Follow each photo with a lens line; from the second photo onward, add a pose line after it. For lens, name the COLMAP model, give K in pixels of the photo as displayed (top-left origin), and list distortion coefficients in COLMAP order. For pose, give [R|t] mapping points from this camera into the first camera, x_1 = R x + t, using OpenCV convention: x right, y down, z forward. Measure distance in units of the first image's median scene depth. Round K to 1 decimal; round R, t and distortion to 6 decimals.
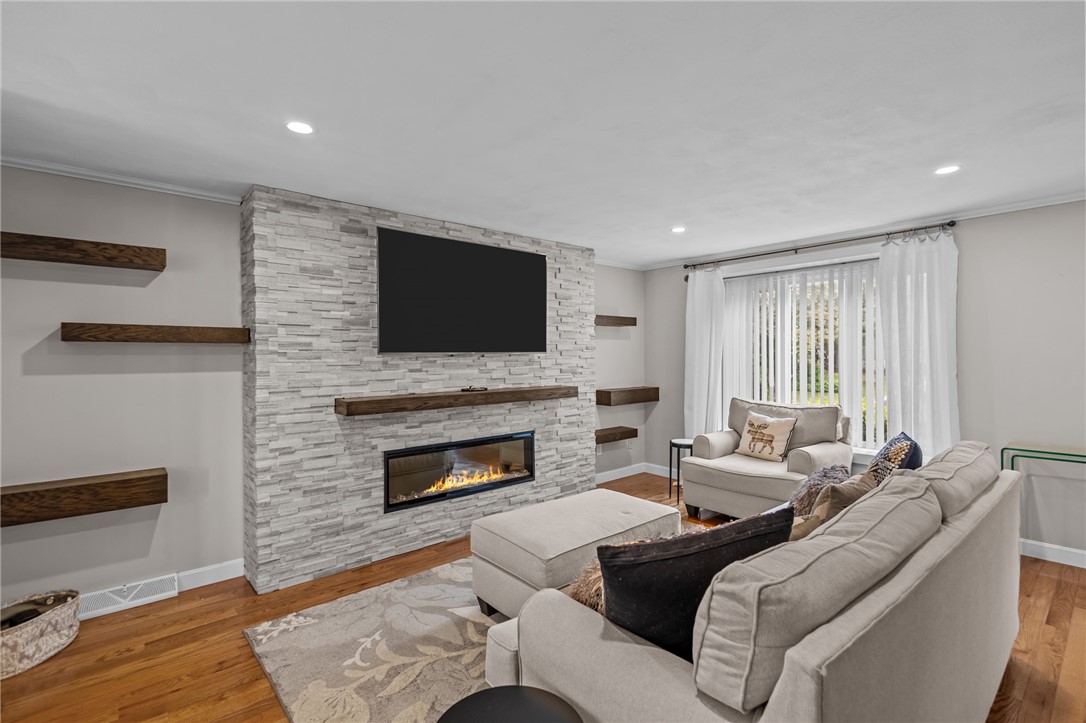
lens RADIAL K [[500.1, 0, 539.9], [0, 500.1, 354.2], [0, 0, 1]] dist [0.013528, -0.002893]
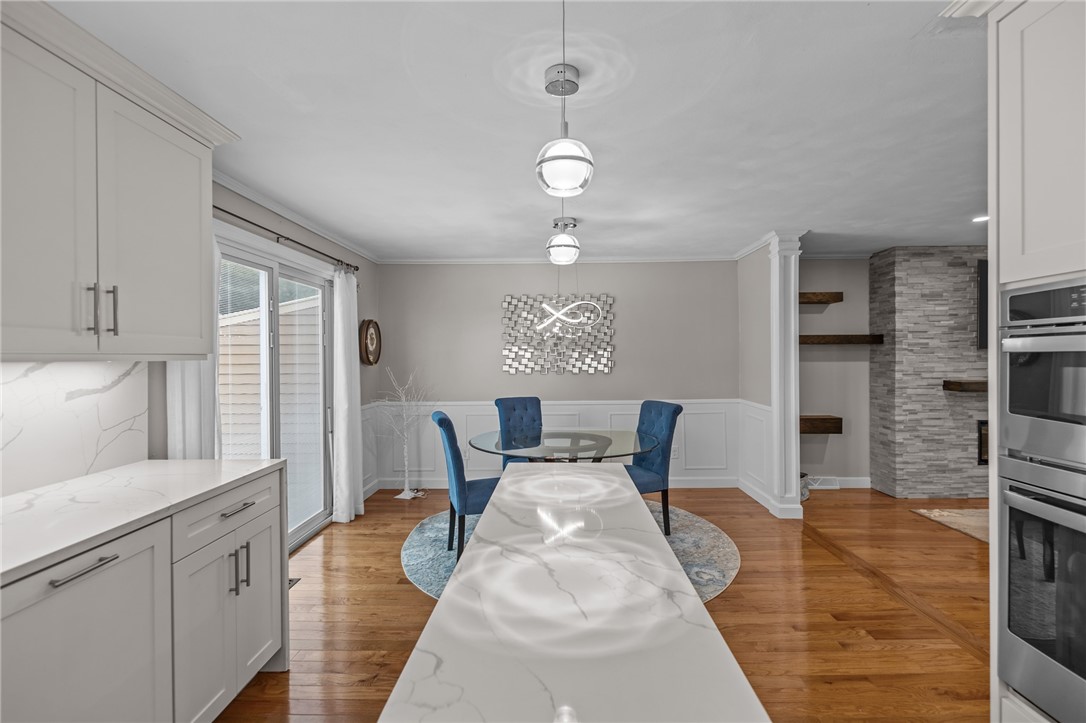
lens RADIAL K [[500.1, 0, 541.1], [0, 500.1, 358.8], [0, 0, 1]] dist [0.013528, -0.002893]
pose [[0.752377, 0.003207, -0.658725, -0.325636], [0.003750, 0.999951, 0.009151, 0.007117], [0.658722, -0.009356, 0.752328, -0.910863]]
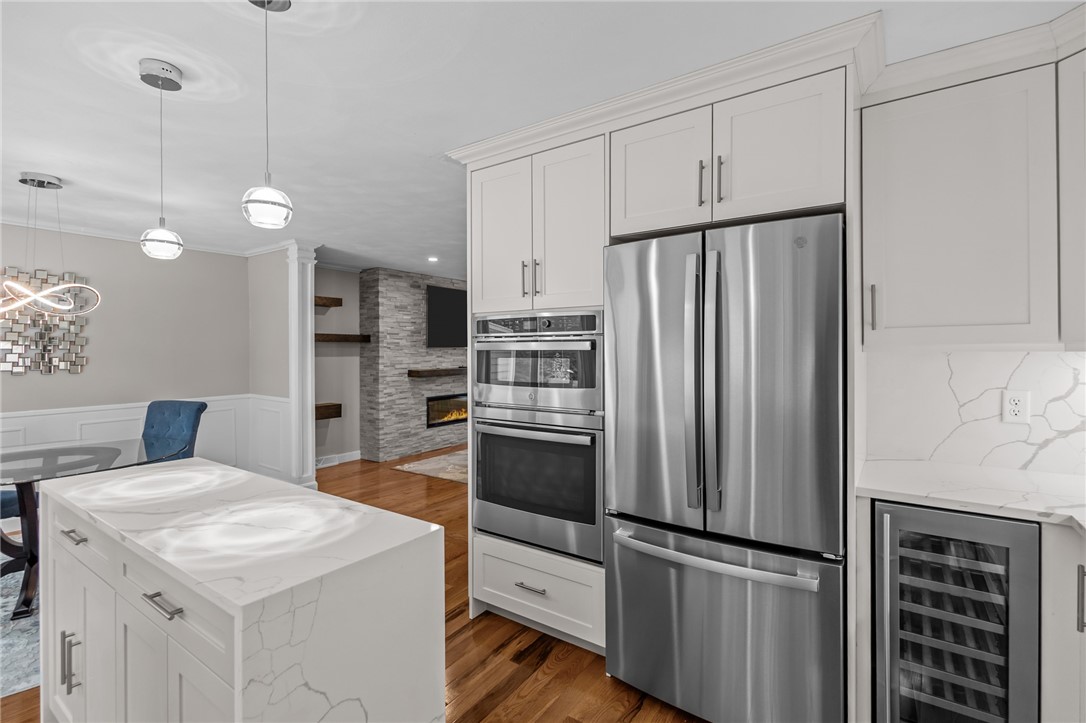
lens RADIAL K [[500.1, 0, 542.7], [0, 500.1, 354.2], [0, 0, 1]] dist [0.013528, -0.002893]
pose [[0.966510, 0.001032, 0.256626, -0.405763], [-0.003302, 0.999959, 0.008414, 0.006370], [-0.256607, -0.008979, 0.966474, -1.108088]]
